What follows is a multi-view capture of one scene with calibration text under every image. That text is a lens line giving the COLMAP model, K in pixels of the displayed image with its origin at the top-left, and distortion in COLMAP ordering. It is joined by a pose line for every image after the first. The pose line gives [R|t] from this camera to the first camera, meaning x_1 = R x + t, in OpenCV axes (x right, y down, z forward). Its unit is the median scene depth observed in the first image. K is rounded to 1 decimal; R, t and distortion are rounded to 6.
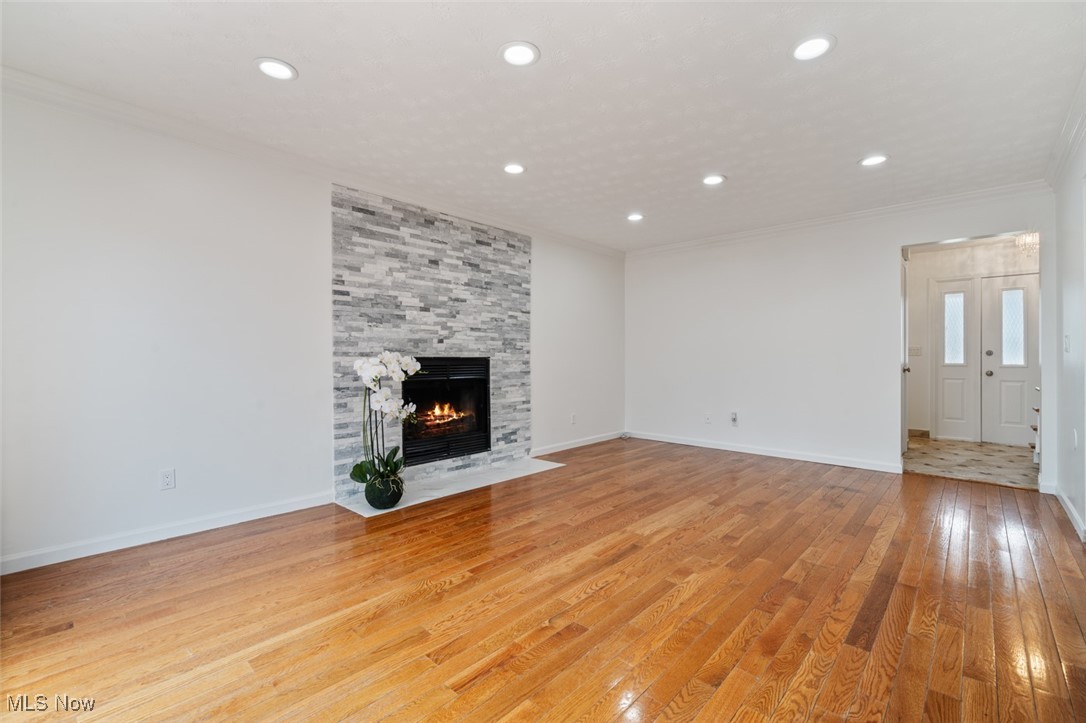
lens RADIAL K [[473.0, 0, 541.5], [0, 473.0, 356.9], [0, 0, 1]] dist [0.000979, -0.000197]
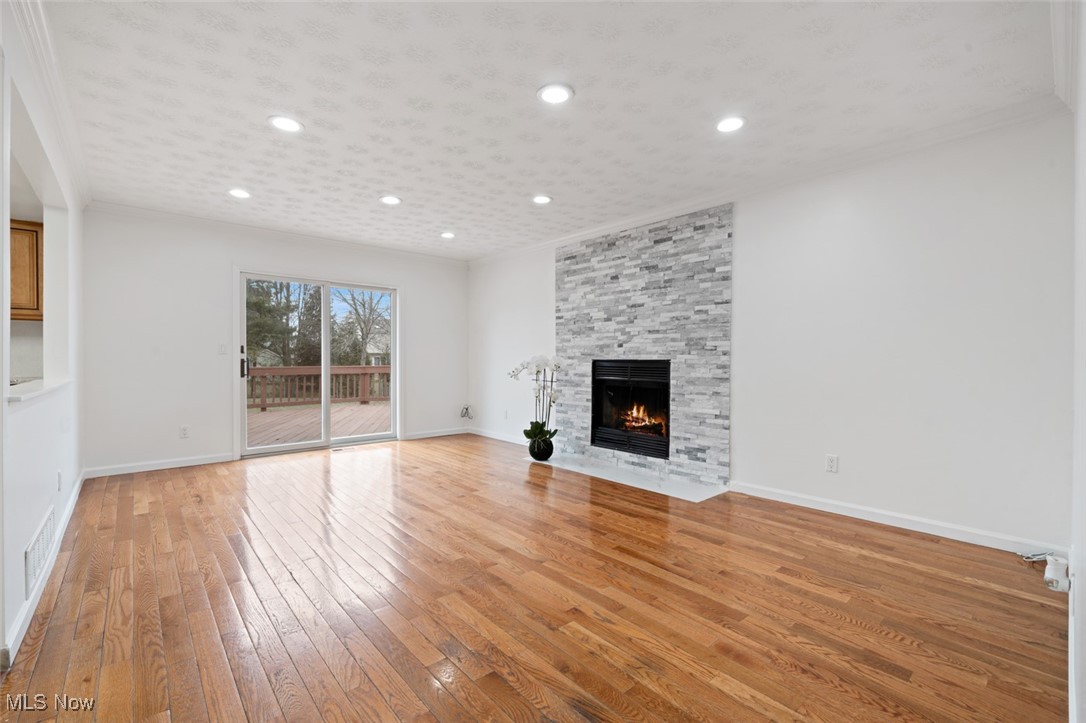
lens RADIAL K [[463.4, 0, 543.0], [0, 463.4, 361.5], [0, 0, 1]] dist [-0.011914, 0.000405]
pose [[-0.103212, 0.005847, -0.994642, 0.864018], [0.001751, 0.999982, 0.005696, -0.001674], [0.994658, -0.001154, -0.103220, 0.887566]]
